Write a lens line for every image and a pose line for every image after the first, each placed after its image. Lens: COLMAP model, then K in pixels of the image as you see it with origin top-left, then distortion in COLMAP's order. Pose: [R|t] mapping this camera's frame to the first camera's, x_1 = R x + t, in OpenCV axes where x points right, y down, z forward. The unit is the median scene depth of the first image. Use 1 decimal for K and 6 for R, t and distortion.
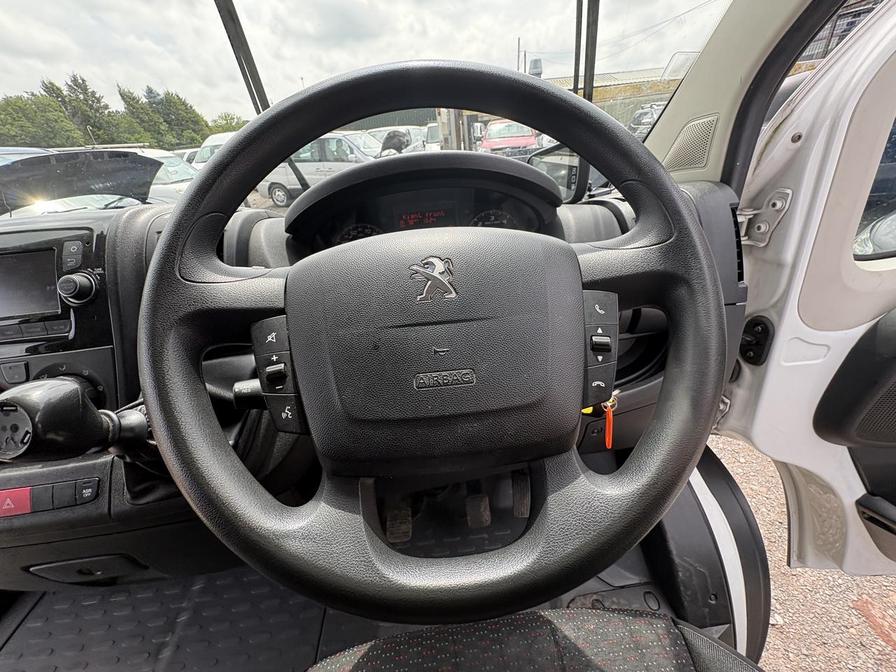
lens RADIAL K [[360.7, 0, 446.0], [0, 360.7, 334.8], [0, 0, 1]] dist [0.000013, 0.000561]
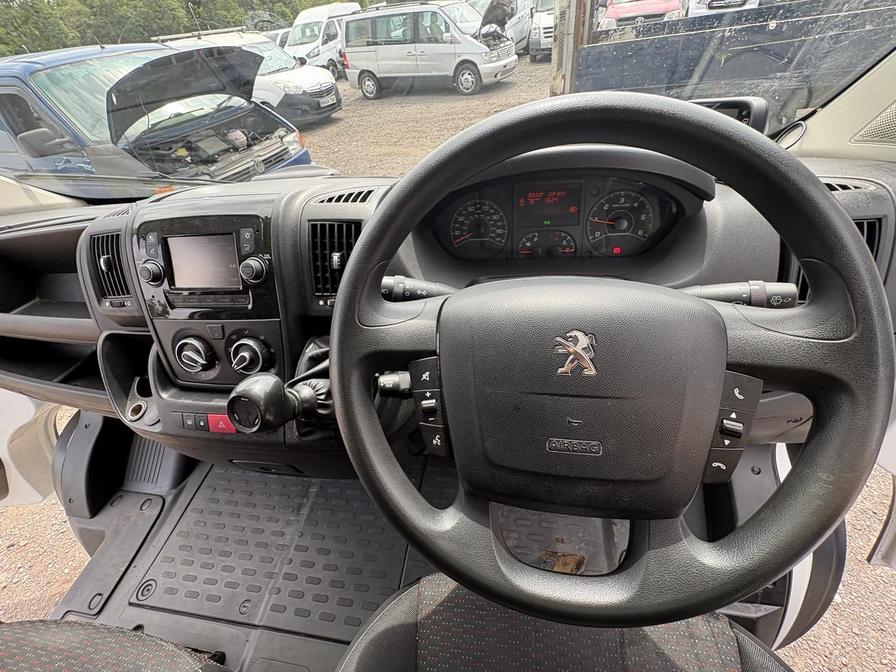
lens RADIAL K [[359.2, 0, 446.9], [0, 359.2, 334.9], [0, 0, 1]] dist [0.002897, 0.000459]
pose [[0.974190, 0.127141, -0.186521, -0.017358], [-0.077730, 0.964704, 0.251605, -0.036001], [0.211926, -0.230612, 0.949687, -0.007785]]
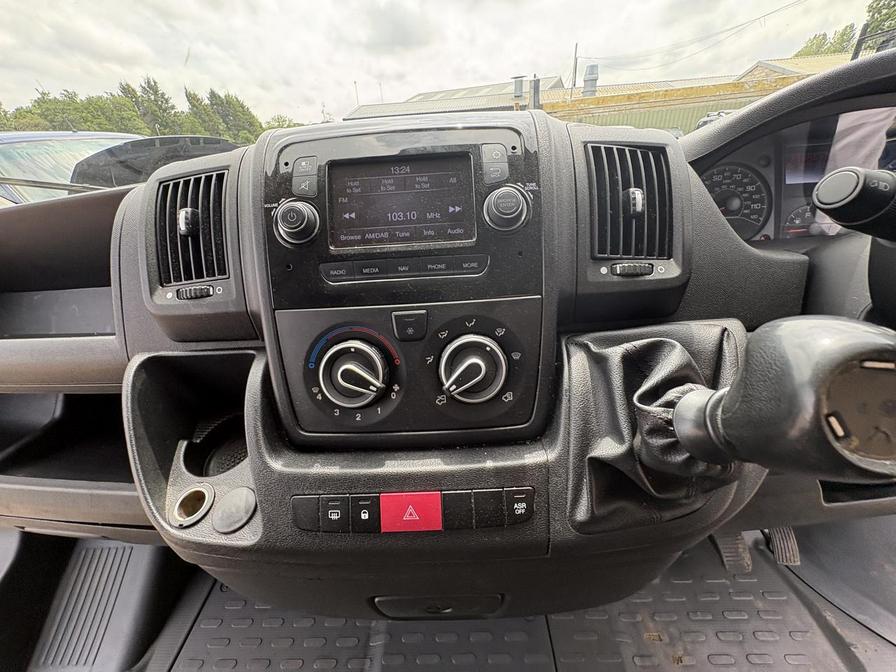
lens RADIAL K [[360.7, 0, 446.0], [0, 360.7, 334.8], [0, 0, 1]] dist [0.000013, 0.000561]
pose [[0.994998, 0.065074, -0.075797, -0.139307], [-0.066094, 0.997752, -0.011034, 0.016604], [0.074909, 0.015989, 0.997062, 0.039592]]
